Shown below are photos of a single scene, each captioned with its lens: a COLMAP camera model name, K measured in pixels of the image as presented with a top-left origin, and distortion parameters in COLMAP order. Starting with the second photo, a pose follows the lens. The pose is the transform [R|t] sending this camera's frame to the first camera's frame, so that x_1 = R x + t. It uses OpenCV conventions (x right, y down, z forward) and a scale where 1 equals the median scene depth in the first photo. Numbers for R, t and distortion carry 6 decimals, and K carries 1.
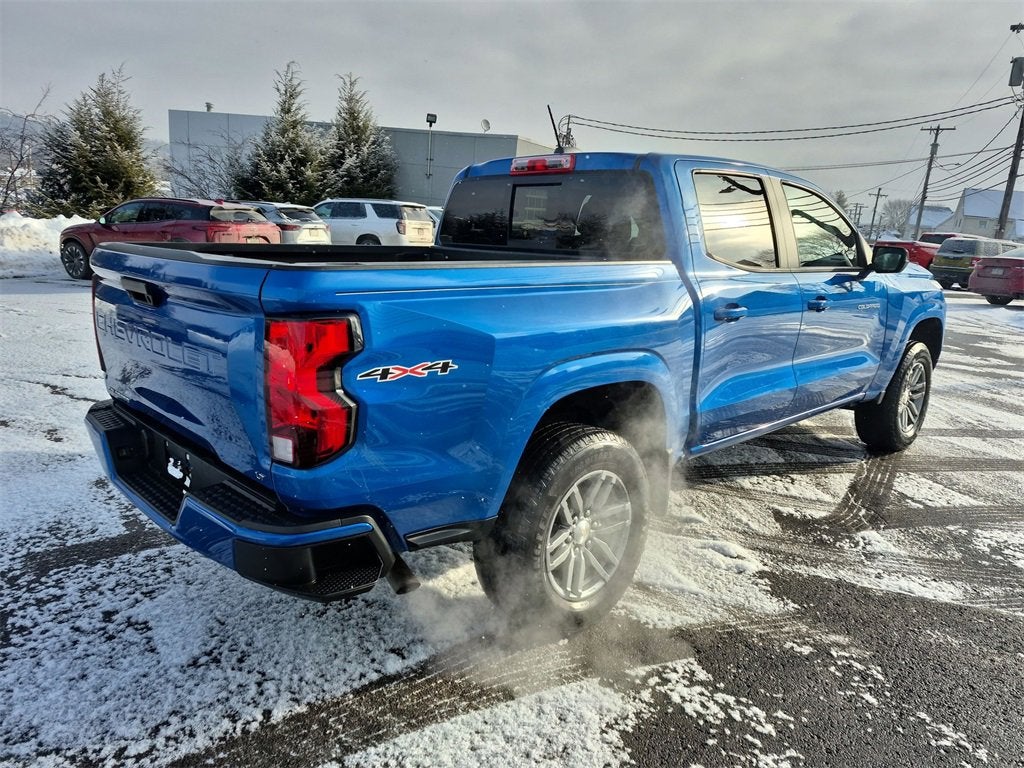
lens RADIAL K [[708.1, 0, 506.5], [0, 708.1, 369.0], [0, 0, 1]] dist [0.062971, -0.047464]
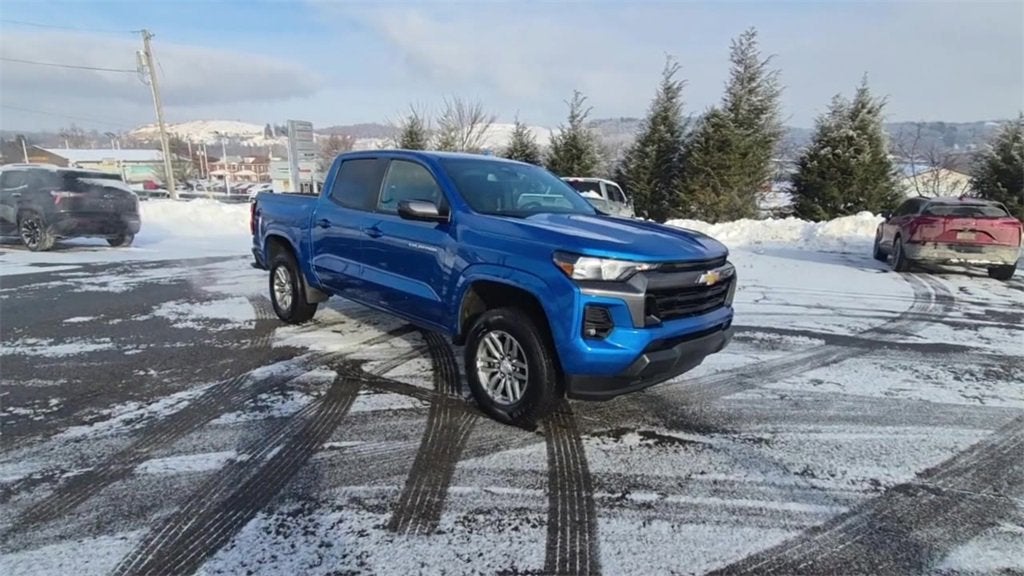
lens RADIAL K [[549.8, 0, 508.5], [0, 549.8, 290.3], [0, 0, 1]] dist [0.001992, 0.000396]
pose [[0.009053, 0.148325, -0.988897, 1.457351], [-0.240295, 0.960282, 0.141833, -0.181203], [0.970658, 0.236343, 0.044335, 1.119377]]
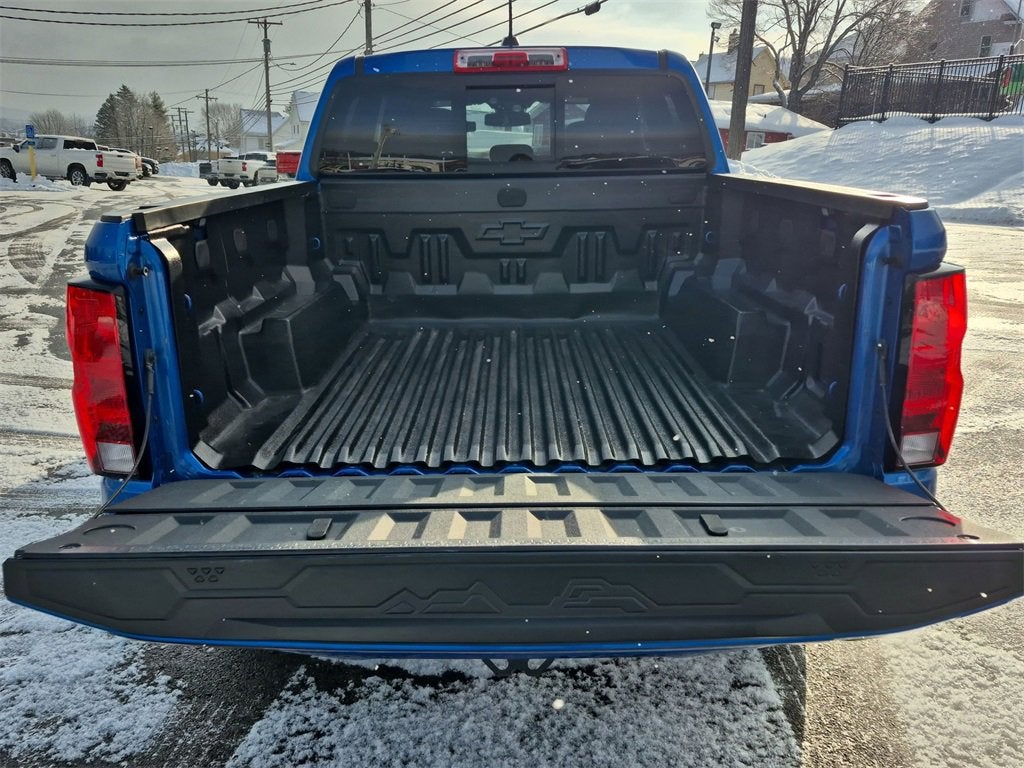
lens RADIAL K [[853.9, 0, 493.0], [0, 853.9, 393.1], [0, 0, 1]] dist [0.059021, -0.062770]
pose [[0.699347, -0.236803, 0.674417, -0.547400], [0.173576, 0.971548, 0.161140, -0.076155], [-0.693386, 0.004370, 0.720553, 0.291834]]
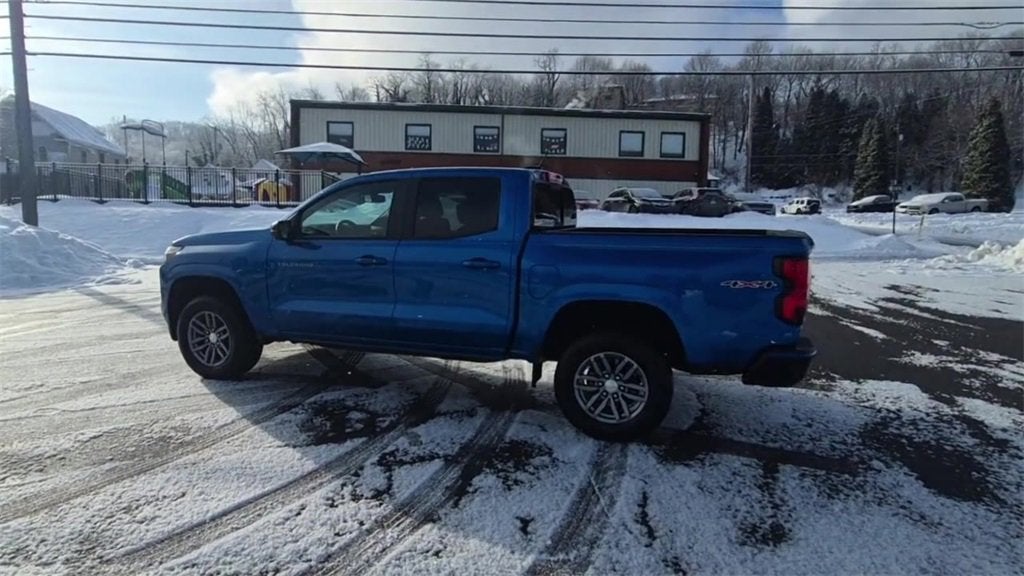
lens RADIAL K [[549.8, 0, 508.5], [0, 549.8, 290.3], [0, 0, 1]] dist [0.001992, 0.000396]
pose [[-0.454733, -0.152014, 0.877559, -0.896873], [0.152224, 0.957562, 0.244752, -0.303778], [-0.877522, 0.244882, -0.412295, 1.402312]]
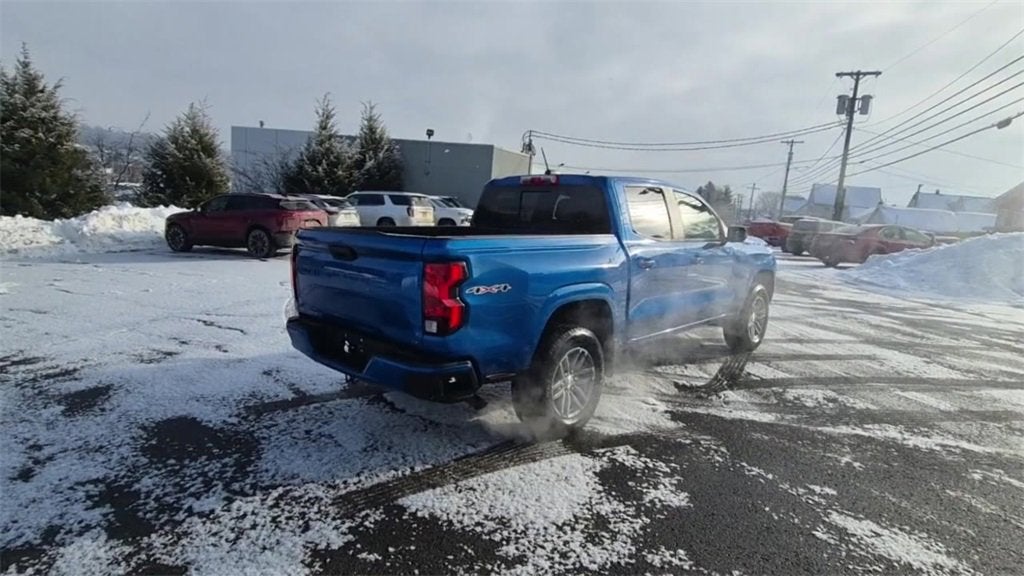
lens RADIAL K [[549.8, 0, 508.5], [0, 549.8, 290.3], [0, 0, 1]] dist [0.001992, 0.000396]
pose [[0.998764, -0.009633, 0.048768, -0.072115], [0.012205, 0.998535, -0.052713, 0.041468], [-0.048189, 0.053243, 0.997418, -0.265249]]
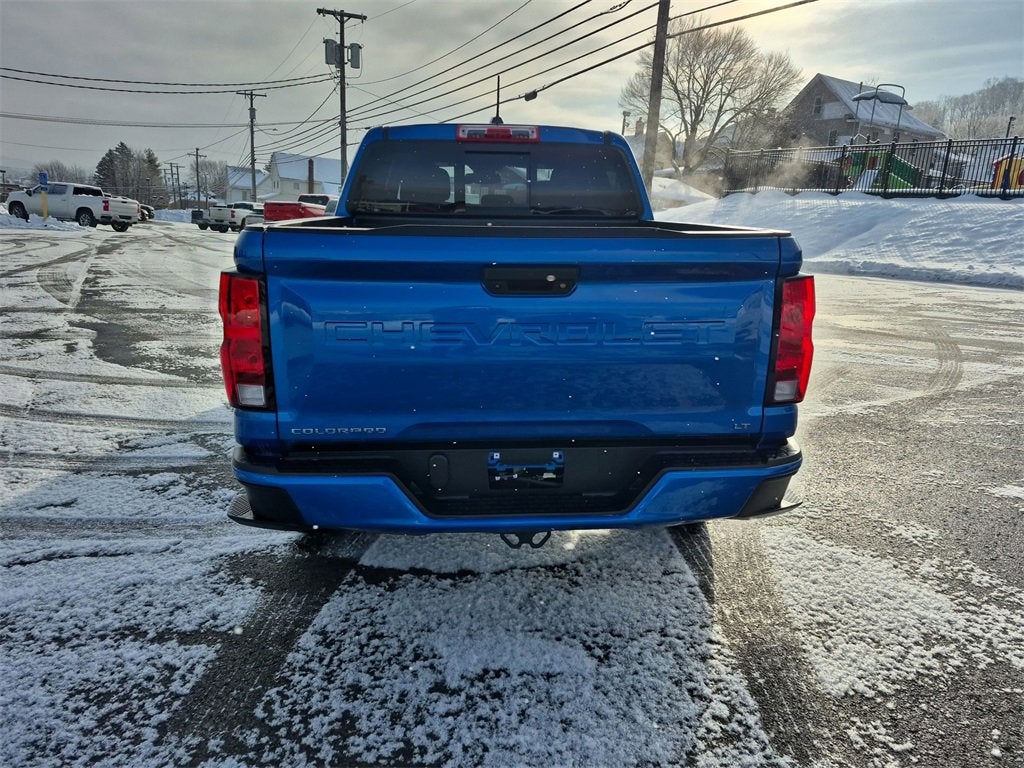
lens RADIAL K [[718.5, 0, 512.0], [0, 718.5, 384.0], [0, 0, 1]] dist [0.057882, -0.054219]
pose [[0.631152, -0.207690, 0.747337, -0.659963], [0.155457, 0.977807, 0.140450, -0.060863], [-0.759921, 0.027534, 0.649432, 0.254703]]
